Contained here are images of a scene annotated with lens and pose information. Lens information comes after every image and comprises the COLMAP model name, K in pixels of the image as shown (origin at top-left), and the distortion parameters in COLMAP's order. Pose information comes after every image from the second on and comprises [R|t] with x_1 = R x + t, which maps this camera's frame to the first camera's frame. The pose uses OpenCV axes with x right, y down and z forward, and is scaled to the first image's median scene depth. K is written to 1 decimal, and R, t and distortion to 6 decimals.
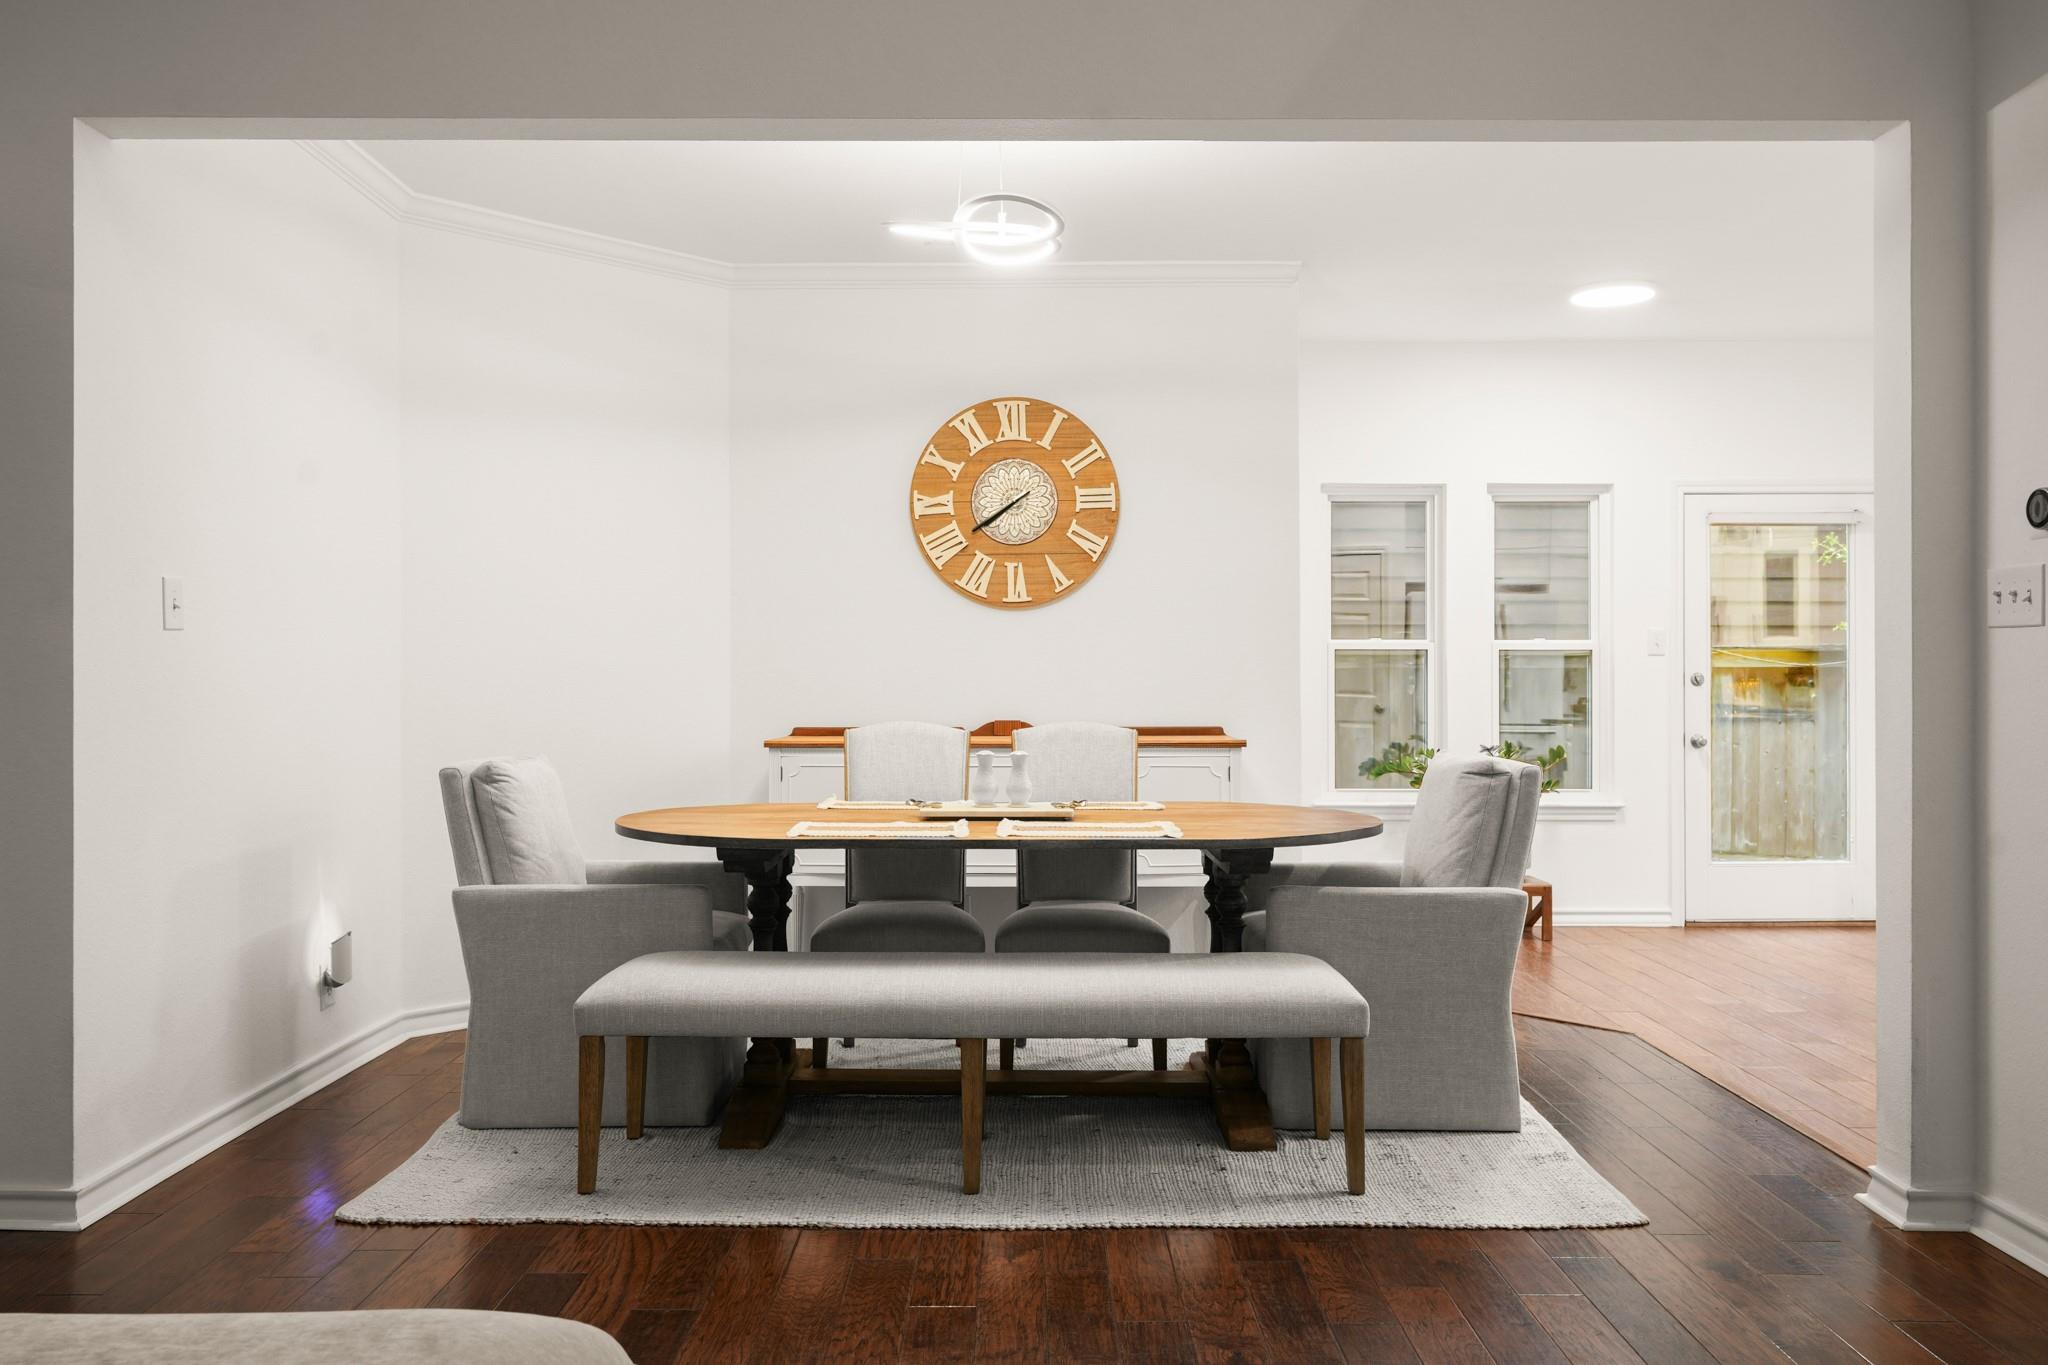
lens RADIAL K [[1545.3, 0, 1032.3], [0, 1545.3, 672.2], [0, 0, 1]] dist [0.004334, 0.004689]
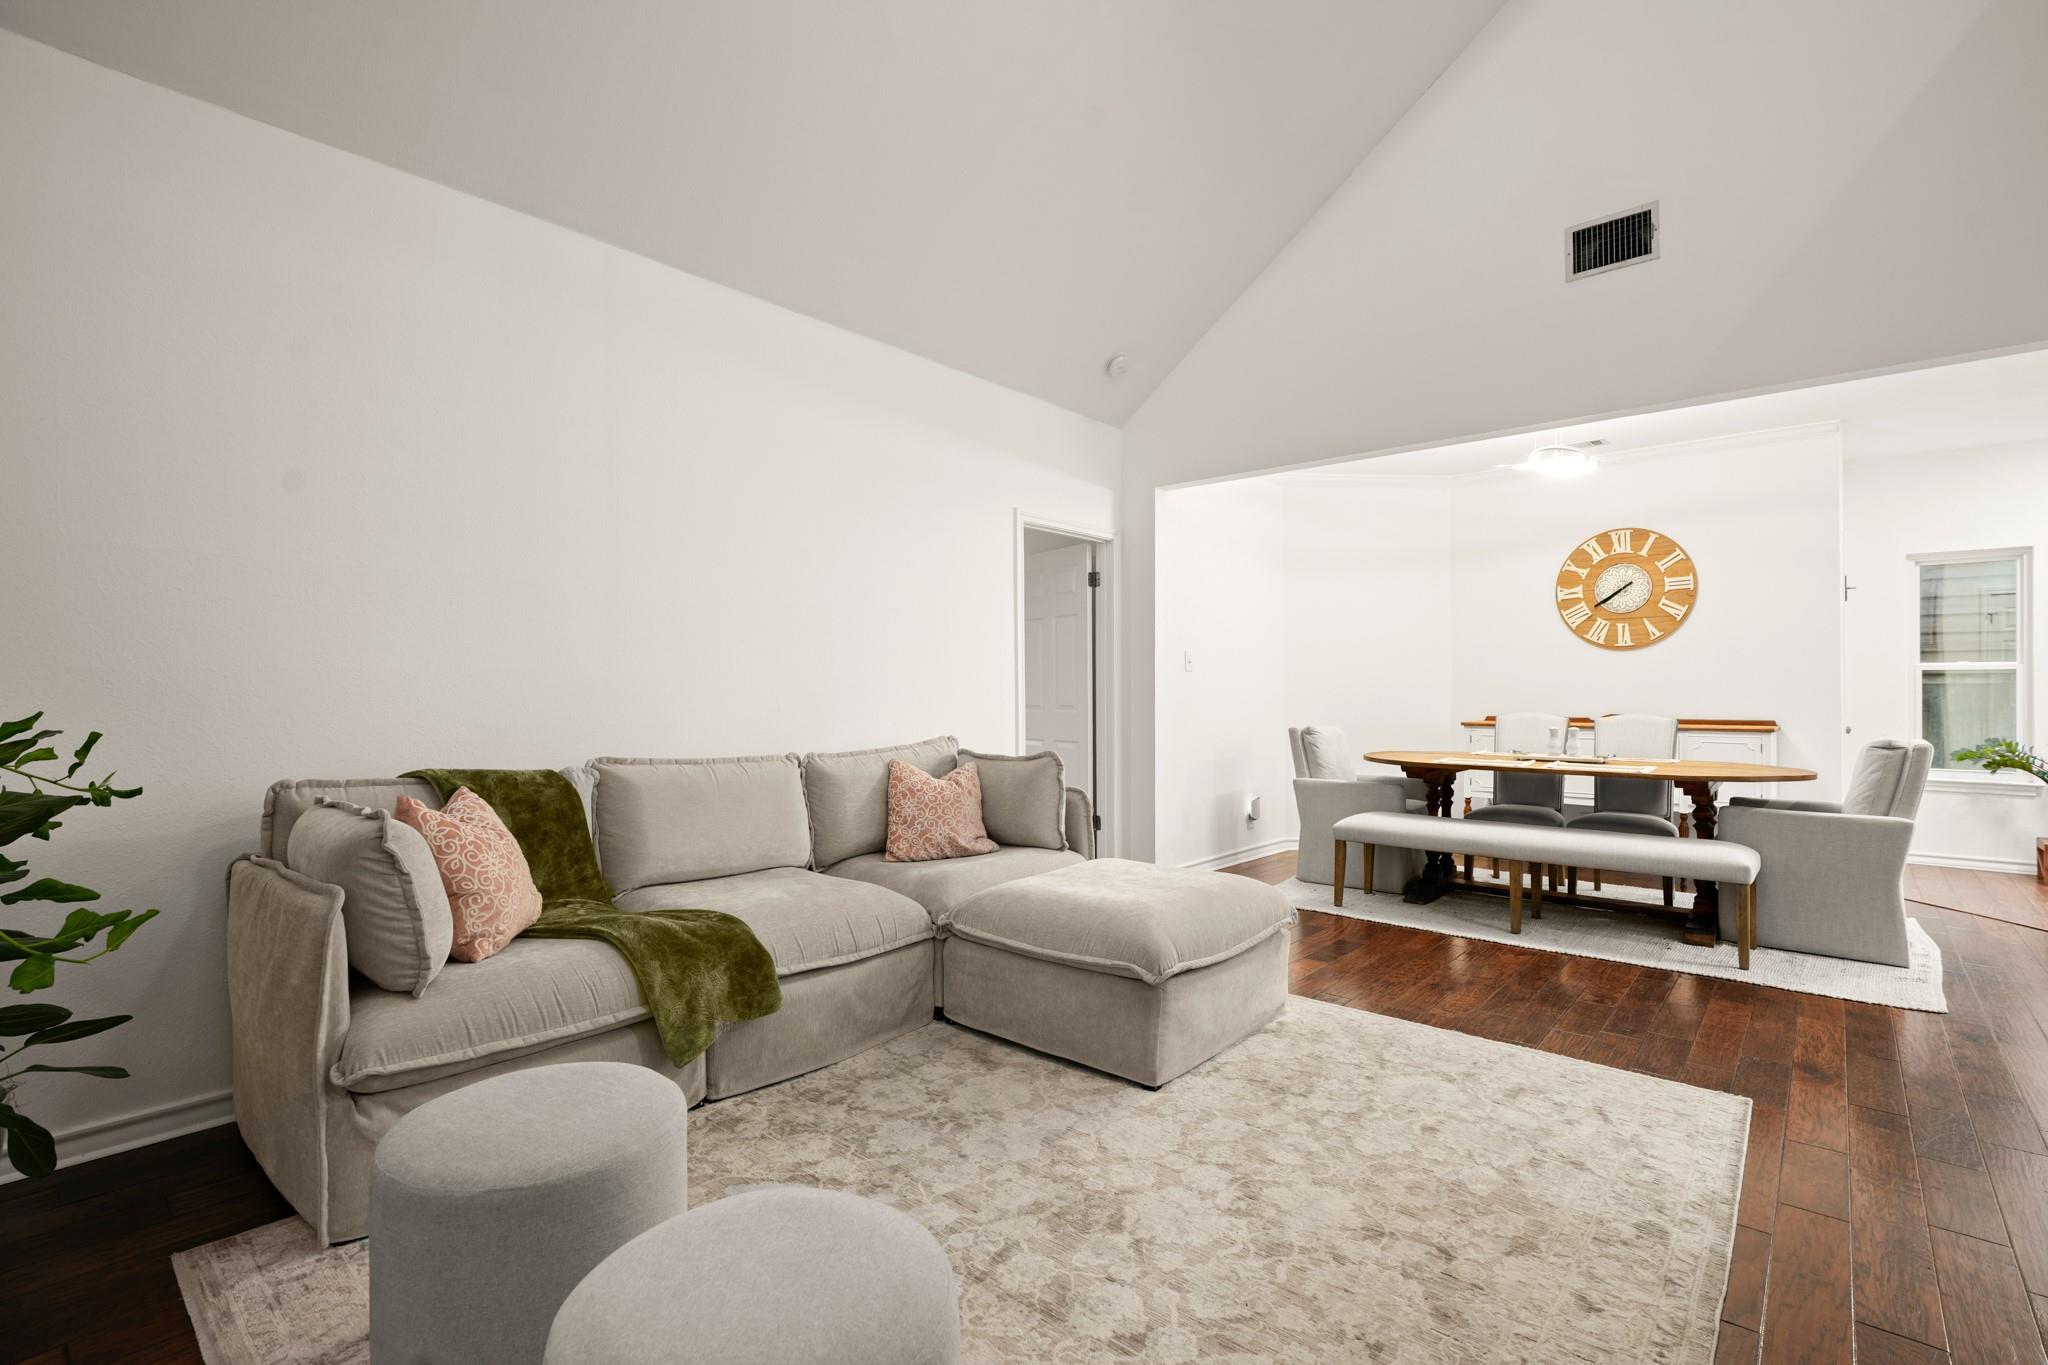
lens RADIAL K [[926.5, 0, 1024.0], [0, 926.5, 682.5], [0, 0, 1]] dist [-0.002728, -0.000295]
pose [[0.751078, -0.005133, -0.660193, 0.169268], [0.001311, 0.999979, -0.006284, 0.001102], [0.660212, 0.003854, 0.751069, -0.225601]]
